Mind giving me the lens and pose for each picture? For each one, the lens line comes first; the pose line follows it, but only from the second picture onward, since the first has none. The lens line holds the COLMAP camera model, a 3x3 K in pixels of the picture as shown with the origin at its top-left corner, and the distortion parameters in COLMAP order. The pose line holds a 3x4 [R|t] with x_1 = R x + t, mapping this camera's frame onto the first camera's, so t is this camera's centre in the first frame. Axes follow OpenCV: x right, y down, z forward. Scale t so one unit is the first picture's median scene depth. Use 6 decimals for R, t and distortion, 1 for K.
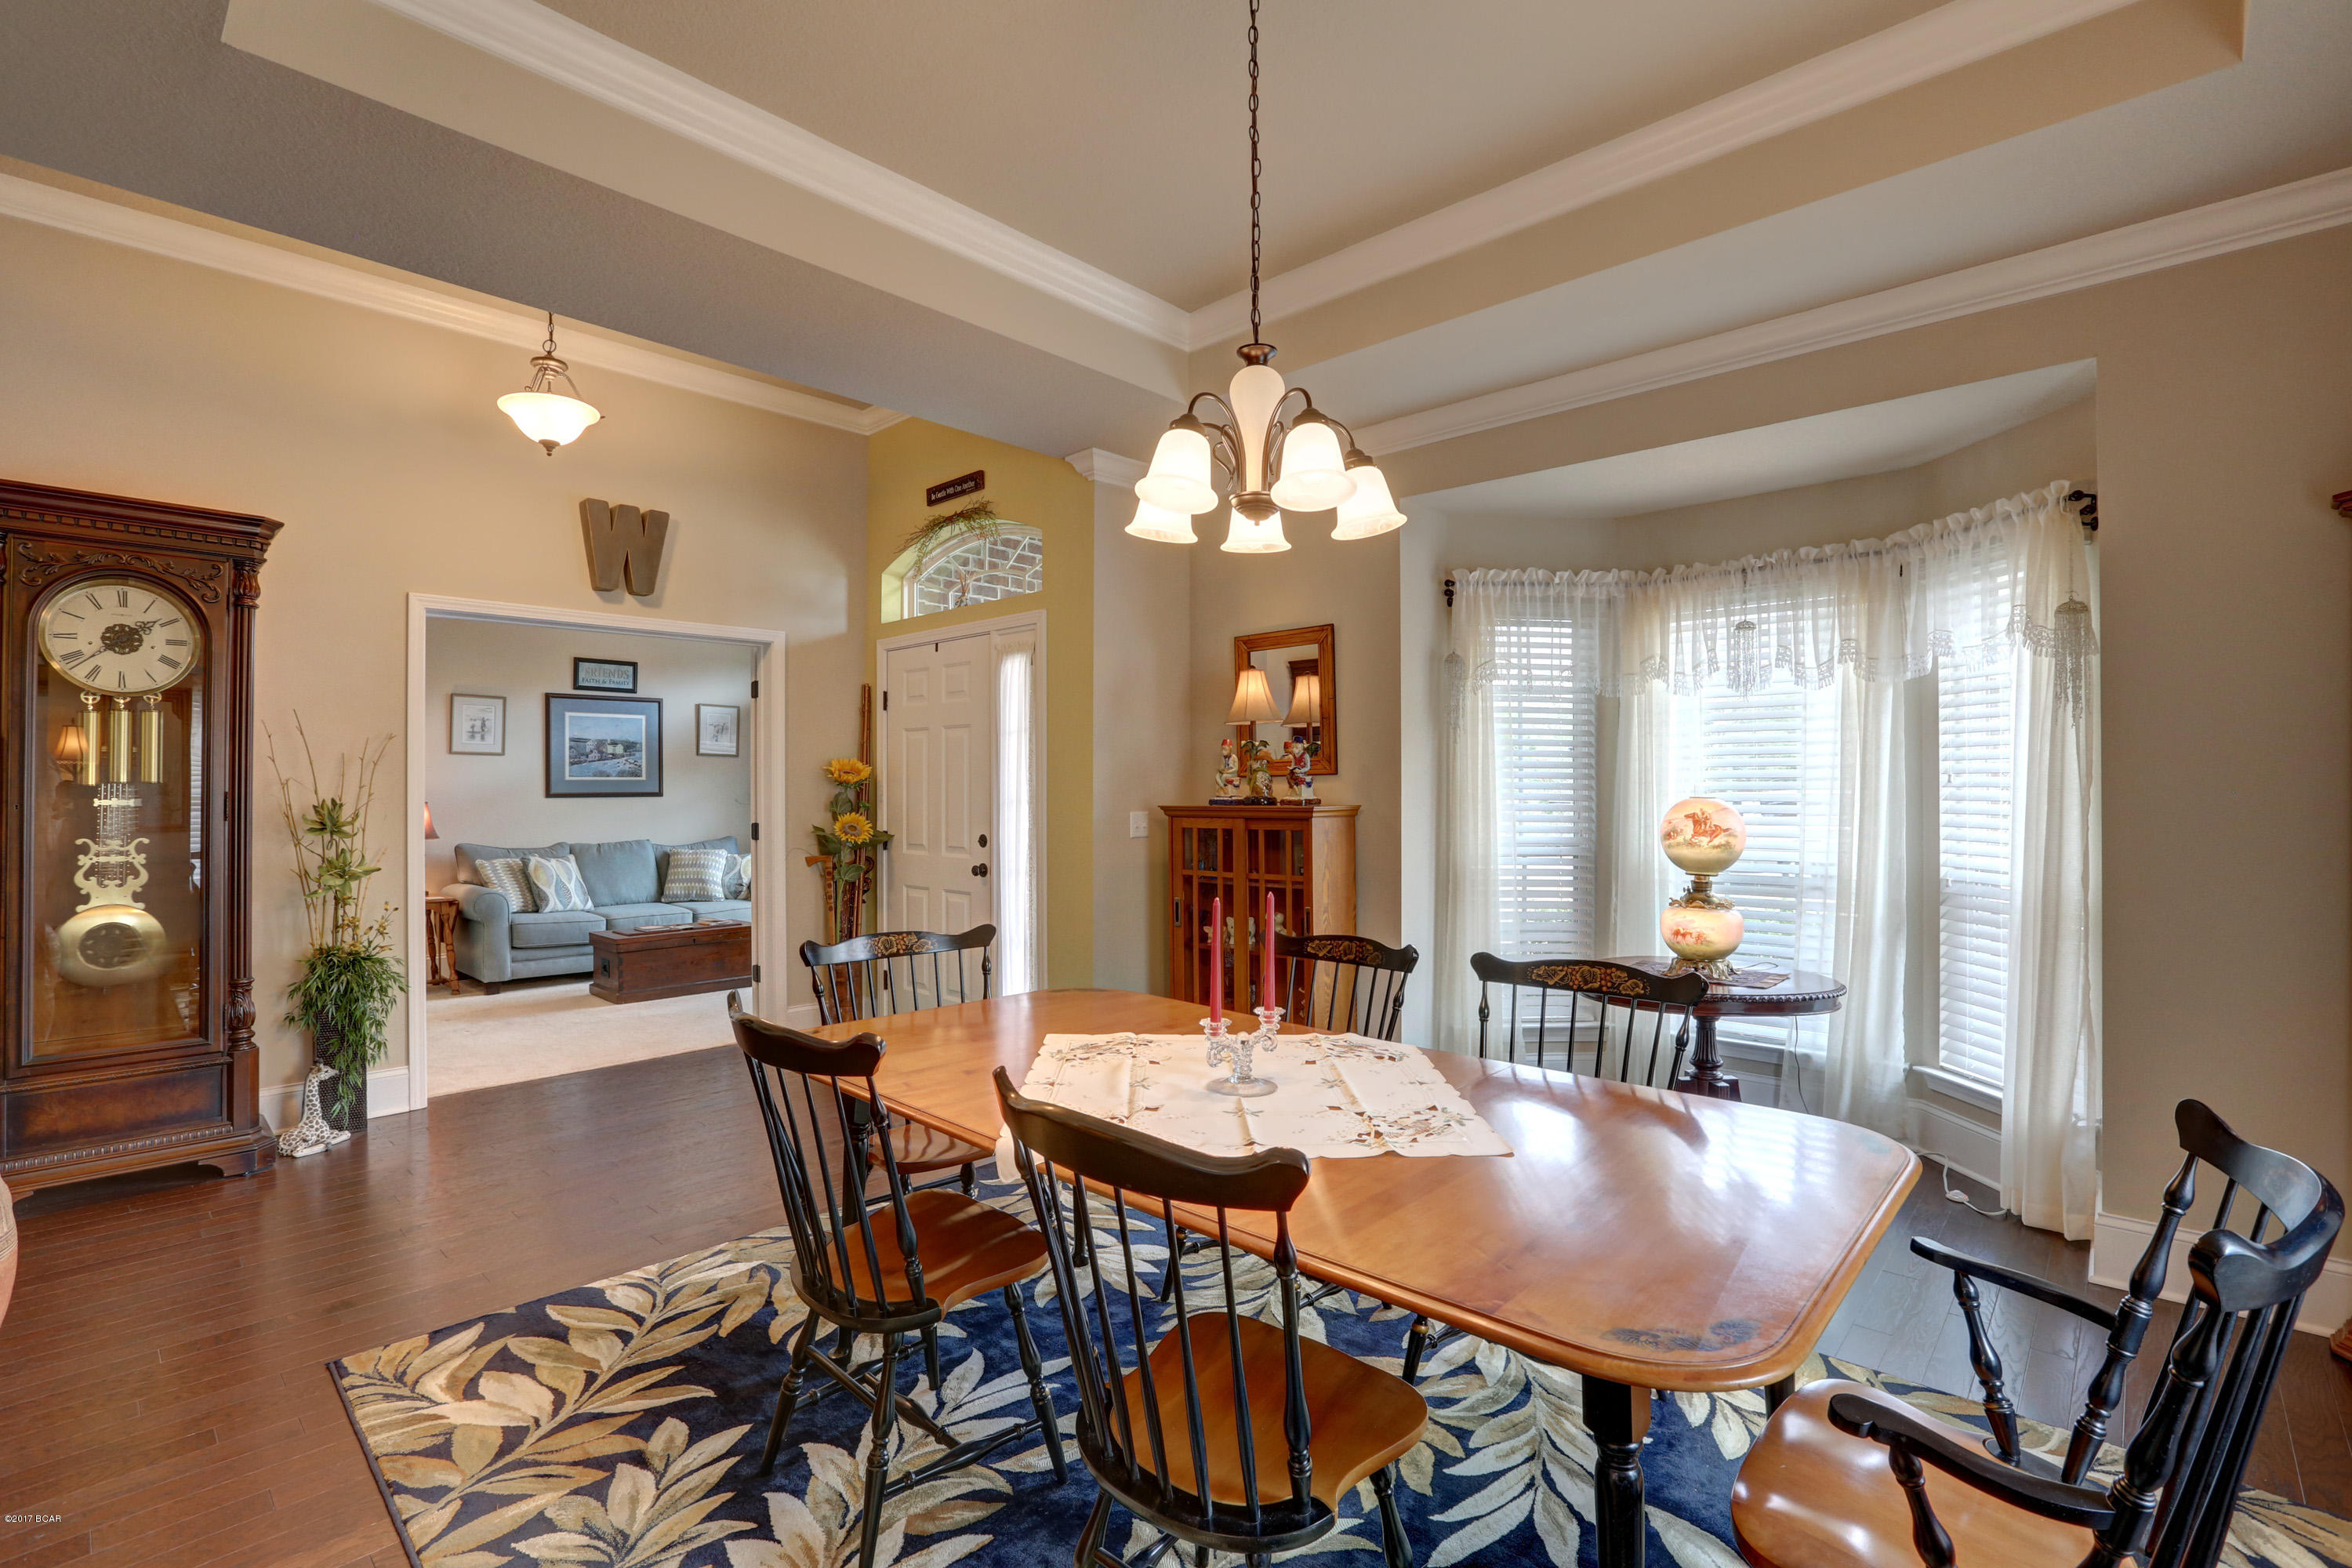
lens RADIAL K [[1077.7, 0, 1176.0], [0, 1077.7, 784.0], [0, 0, 1]] dist [-0.048205, 0.018760]
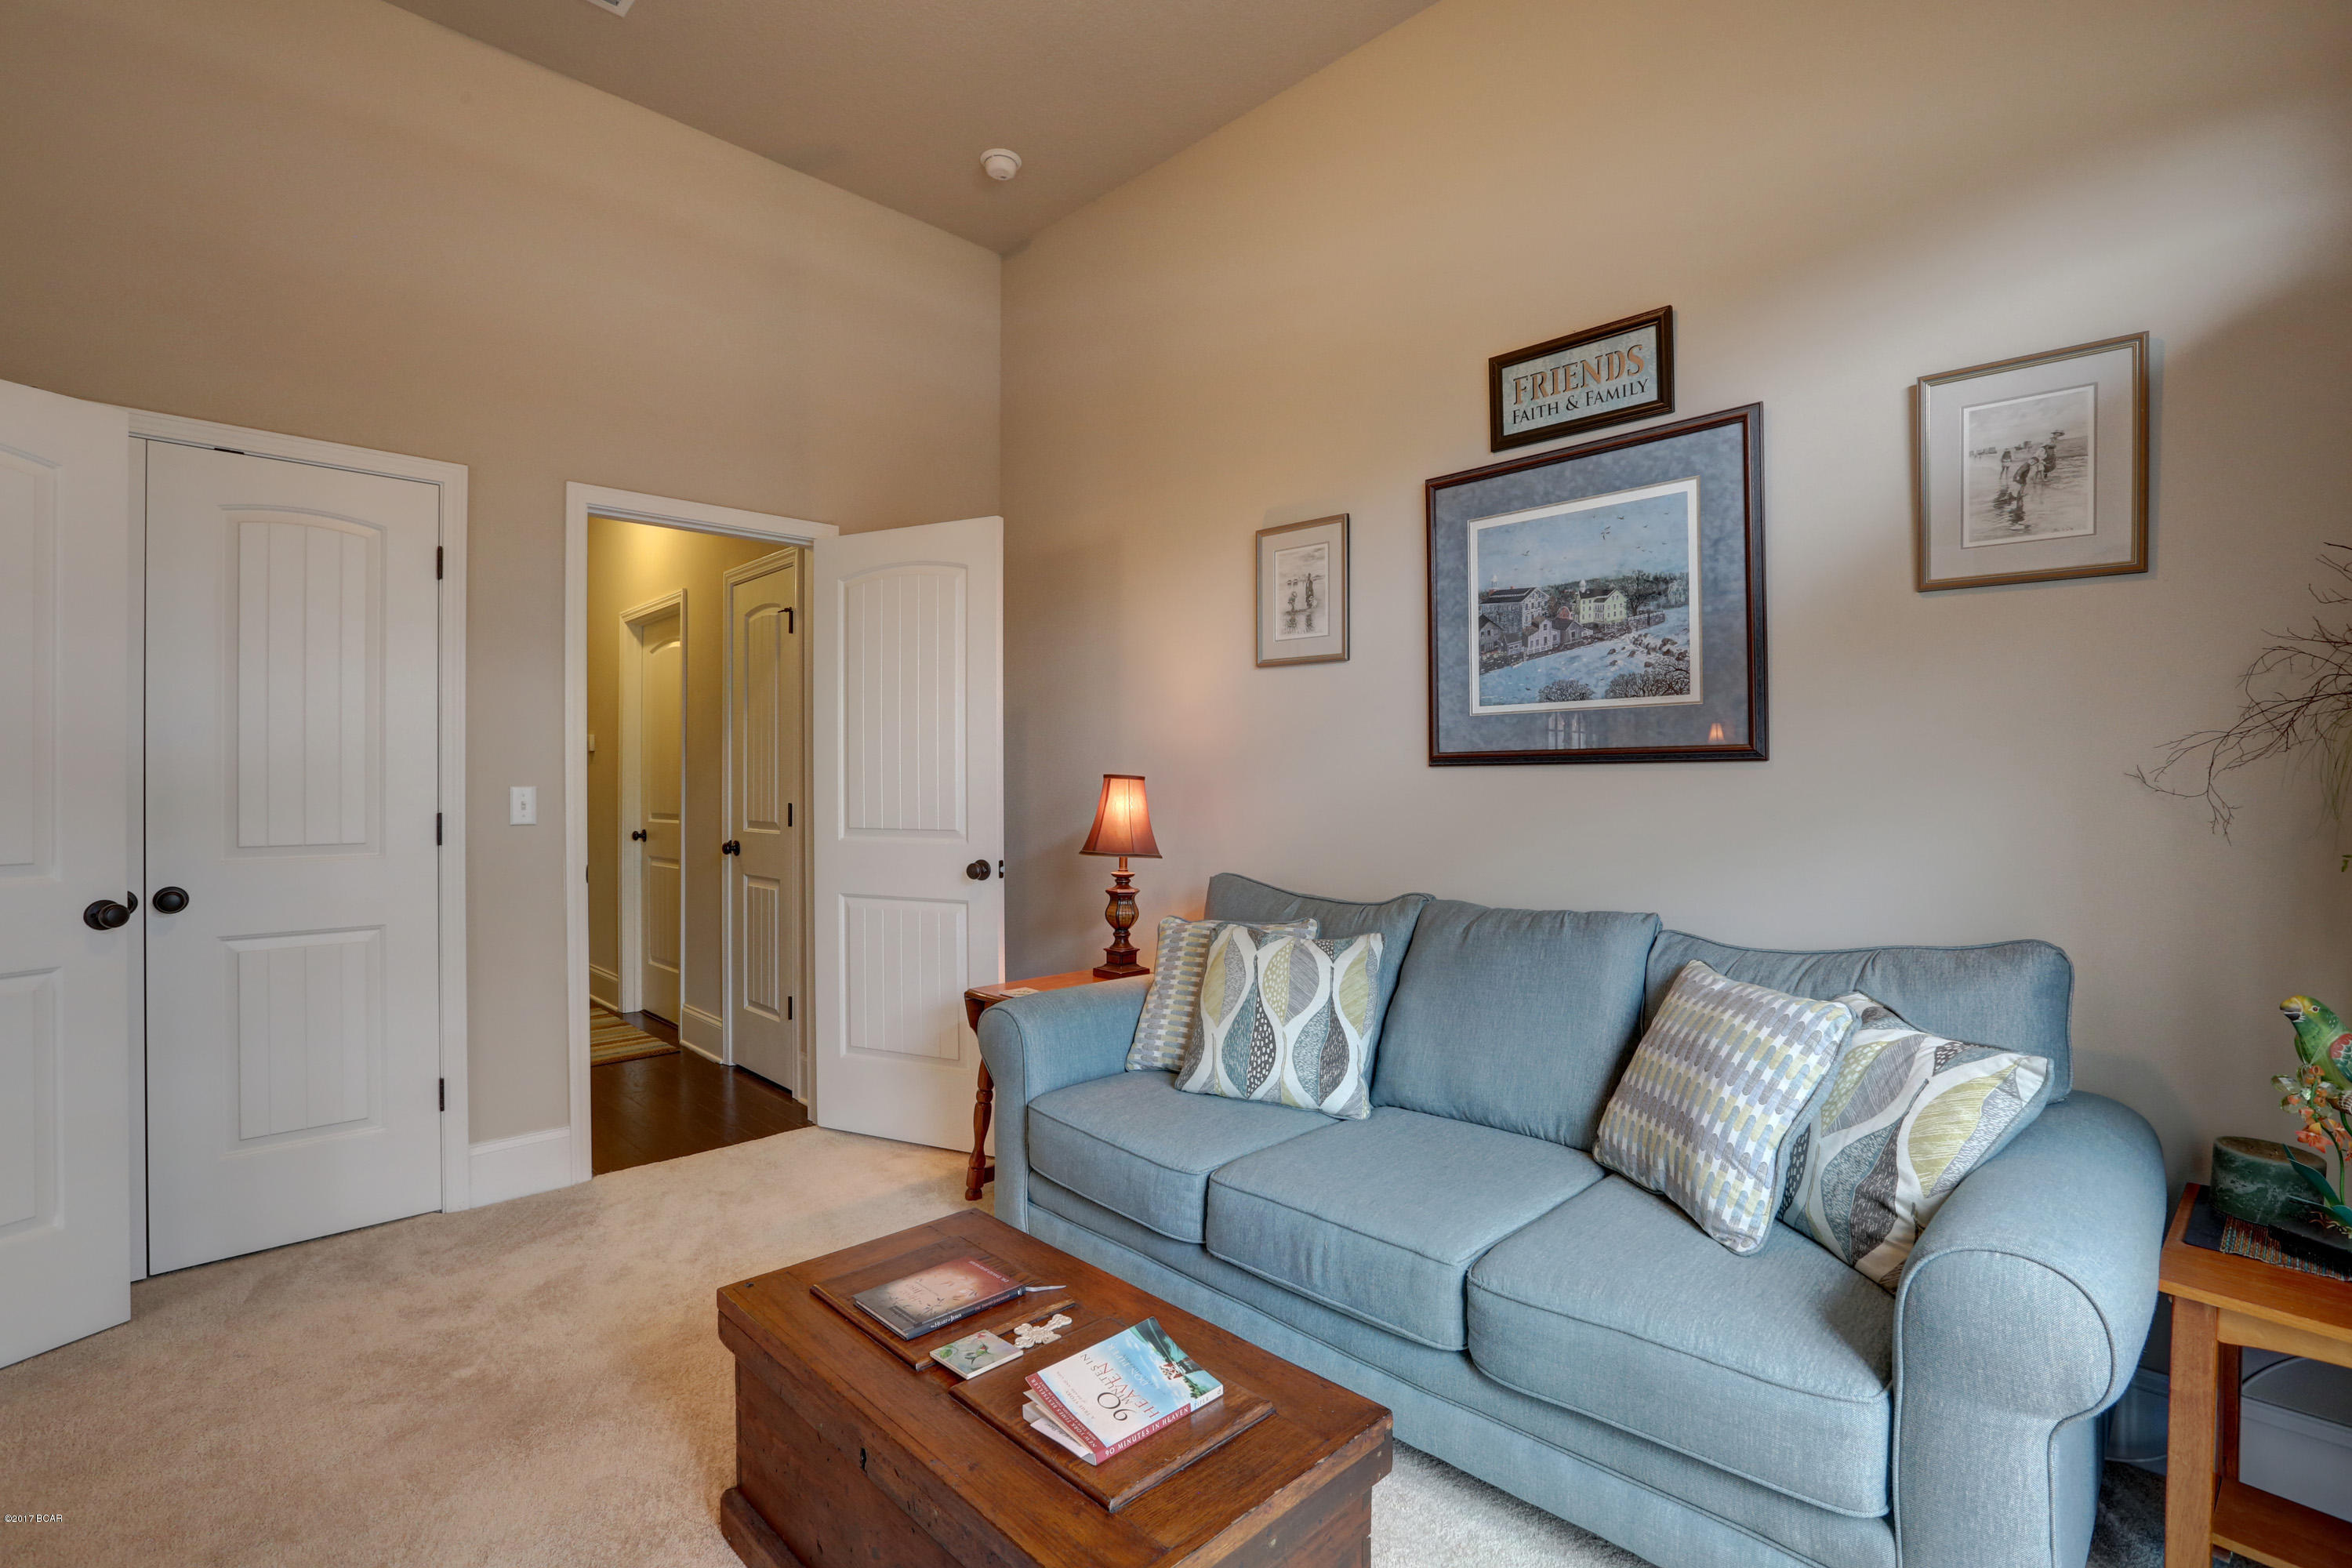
lens RADIAL K [[1077.7, 0, 1176.0], [0, 1077.7, 784.0], [0, 0, 1]] dist [-0.048205, 0.018760]
pose [[-0.029491, 0.007146, -0.999540, -0.213308], [0.006171, 0.999957, 0.006967, 0.015516], [0.999546, -0.005963, -0.029534, 0.892944]]
